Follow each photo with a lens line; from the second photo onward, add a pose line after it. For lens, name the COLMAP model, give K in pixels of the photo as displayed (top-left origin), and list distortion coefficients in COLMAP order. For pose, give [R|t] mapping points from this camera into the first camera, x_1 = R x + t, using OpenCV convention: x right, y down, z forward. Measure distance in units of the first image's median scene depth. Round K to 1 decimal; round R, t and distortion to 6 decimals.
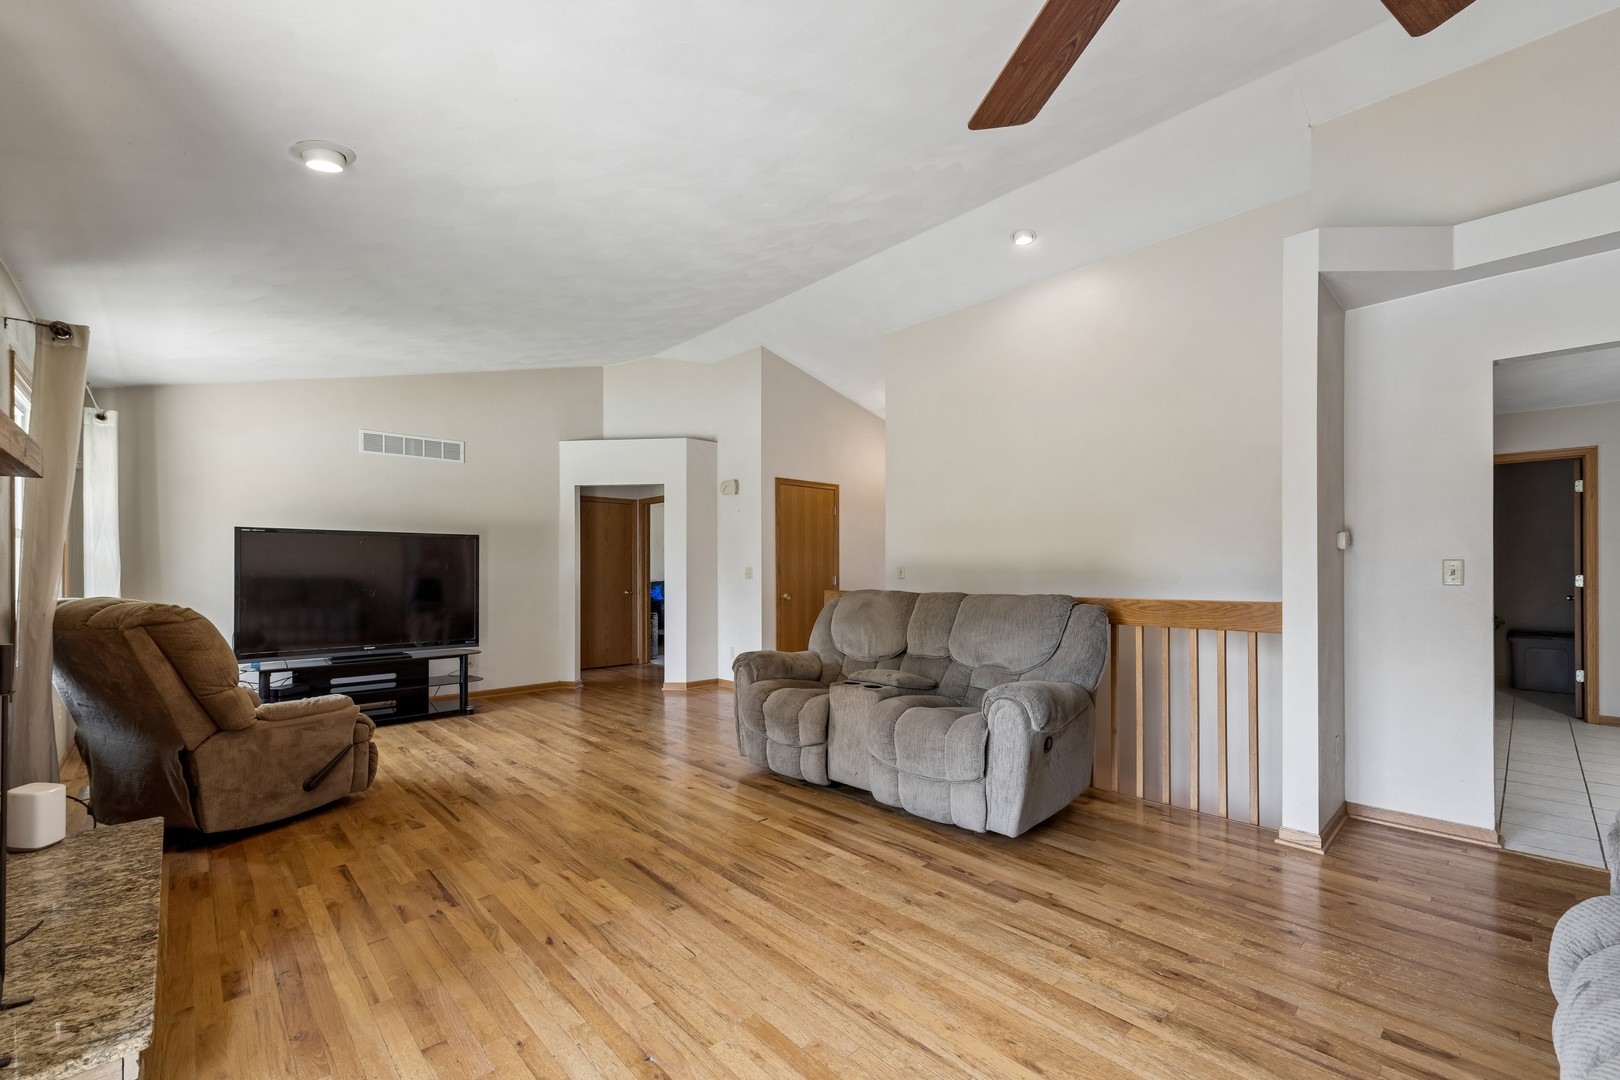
lens RADIAL K [[672.1, 0, 809.8], [0, 672.1, 572.9], [0, 0, 1]] dist [0.004429, 0.000252]
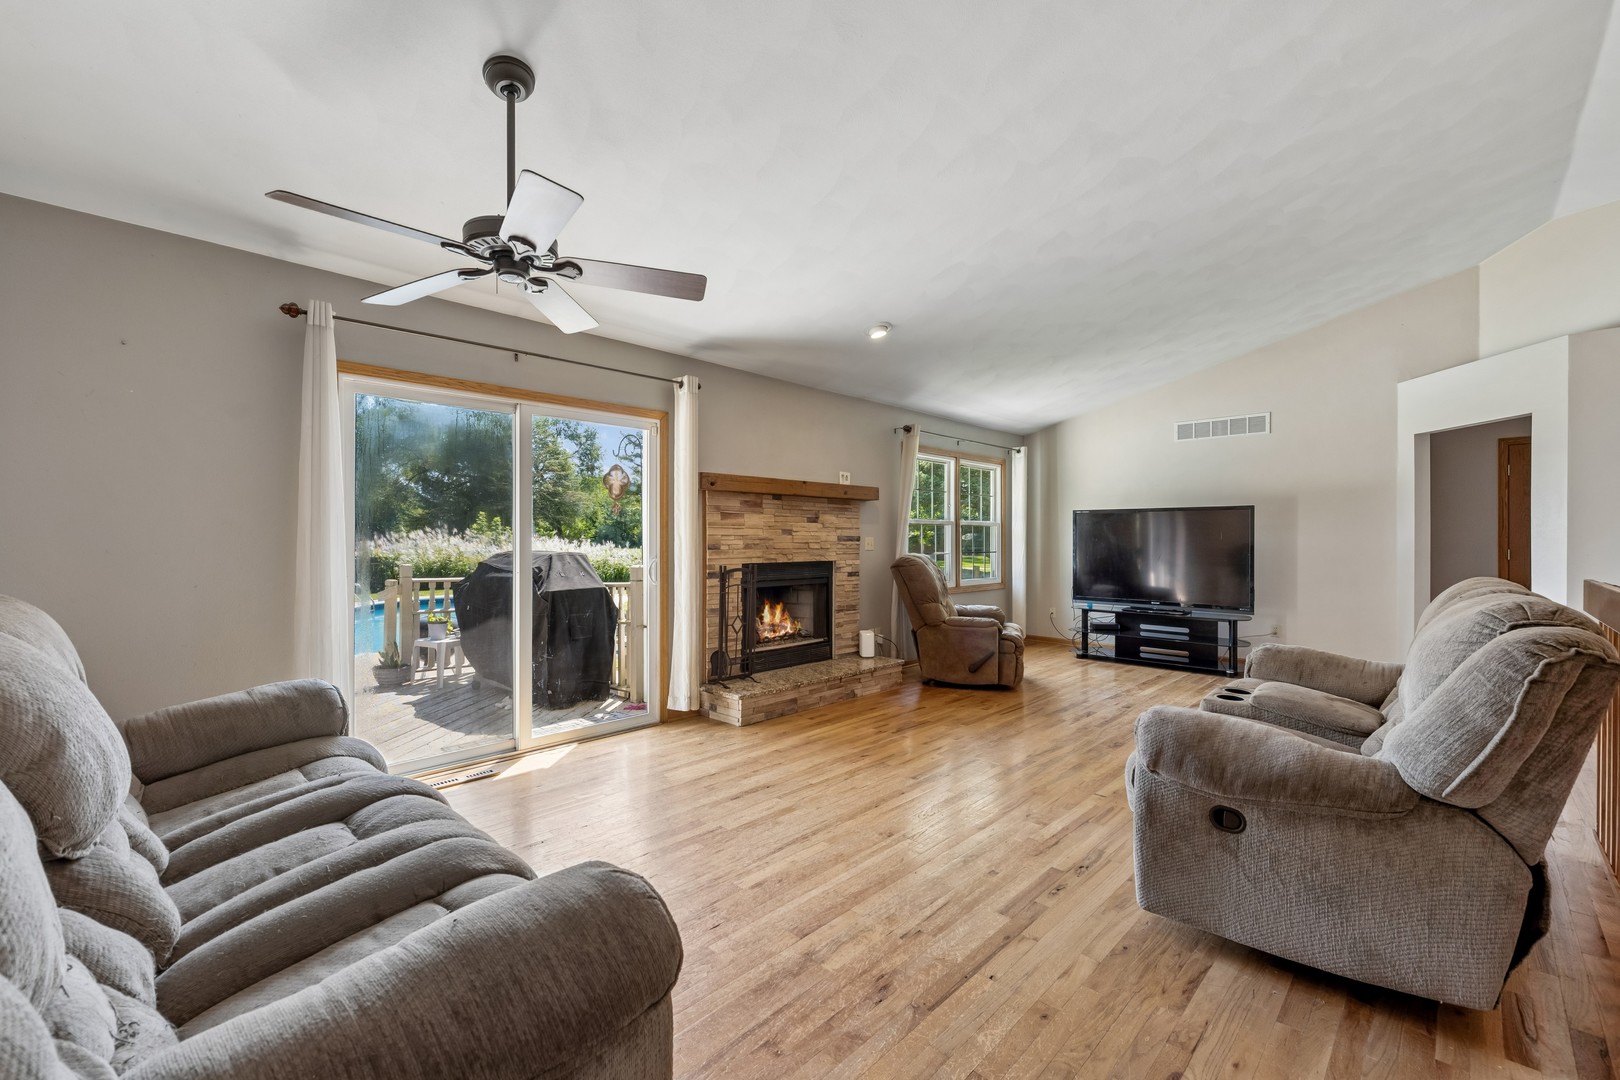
lens RADIAL K [[672.1, 0, 812.5], [0, 672.1, 534.9], [0, 0, 1]] dist [0.004429, 0.000252]
pose [[0.041038, -0.004282, -0.999148, 1.015280], [-0.001999, 0.999988, -0.004368, -0.010865], [0.999156, 0.002177, 0.041029, 0.602193]]
